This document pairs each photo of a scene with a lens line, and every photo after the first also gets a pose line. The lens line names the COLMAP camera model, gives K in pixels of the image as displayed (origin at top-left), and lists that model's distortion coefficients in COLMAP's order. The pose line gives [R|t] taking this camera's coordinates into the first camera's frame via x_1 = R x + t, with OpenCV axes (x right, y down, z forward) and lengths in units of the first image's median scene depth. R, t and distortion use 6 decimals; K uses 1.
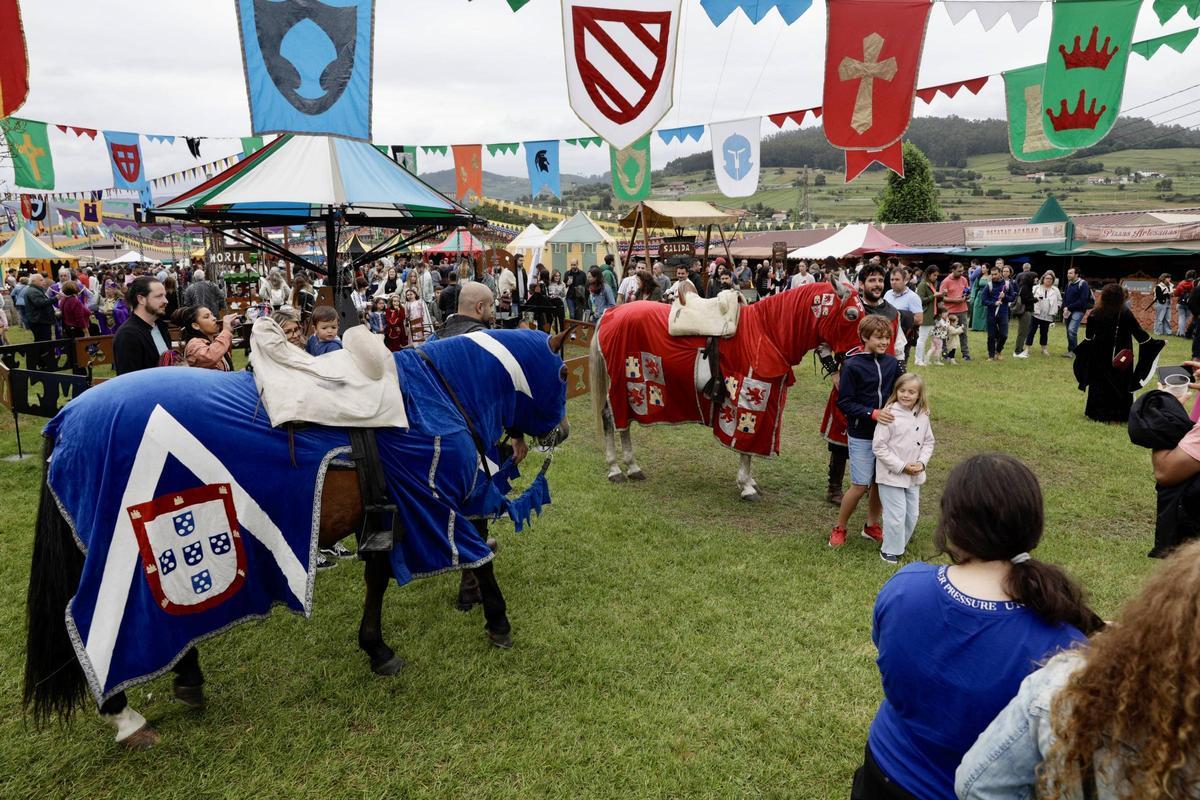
lens RADIAL K [[829.2, 0, 597.2], [0, 829.2, 405.0], [0, 0, 1]] dist [-0.059946, 0.042341]
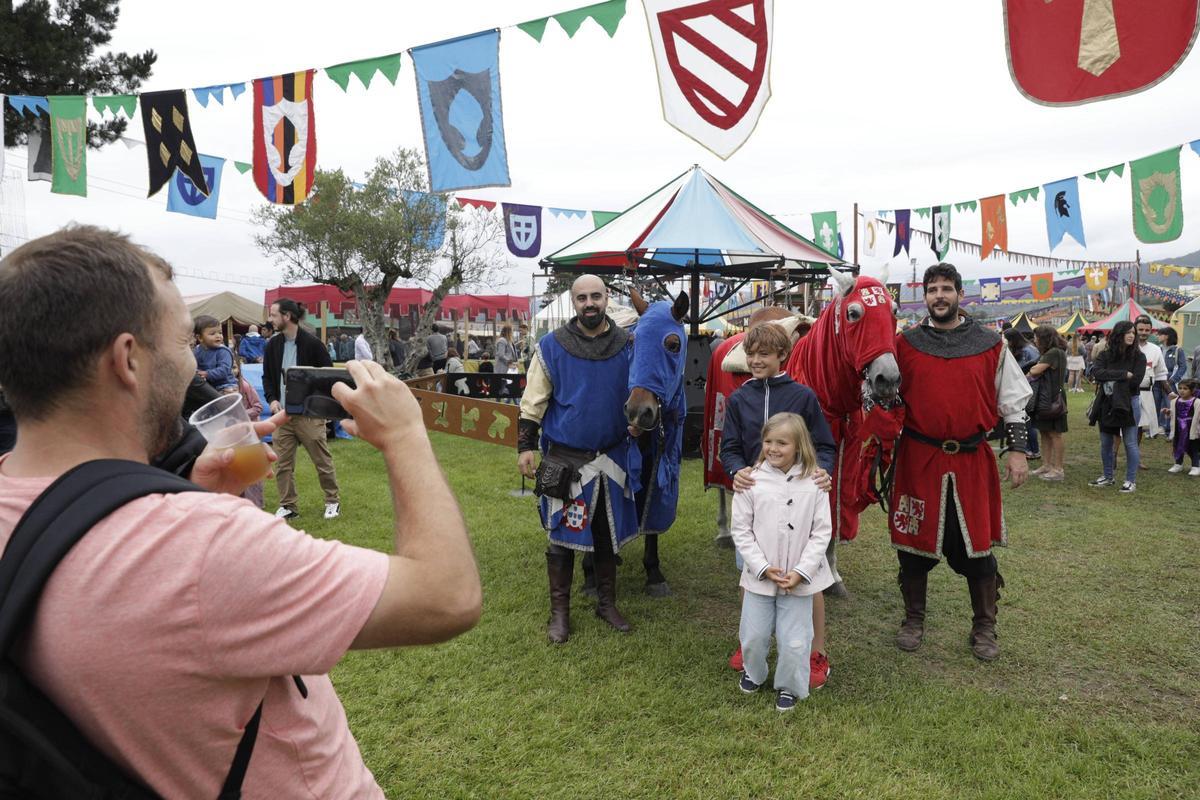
lens RADIAL K [[829.2, 0, 594.0], [0, 829.2, 410.8], [0, 0, 1]] dist [-0.059946, 0.042341]
pose [[0.663763, 0.063364, -0.745254, 0.391208], [-0.137147, 0.989822, -0.037993, 0.001924], [0.735261, 0.127428, 0.665697, 0.236689]]
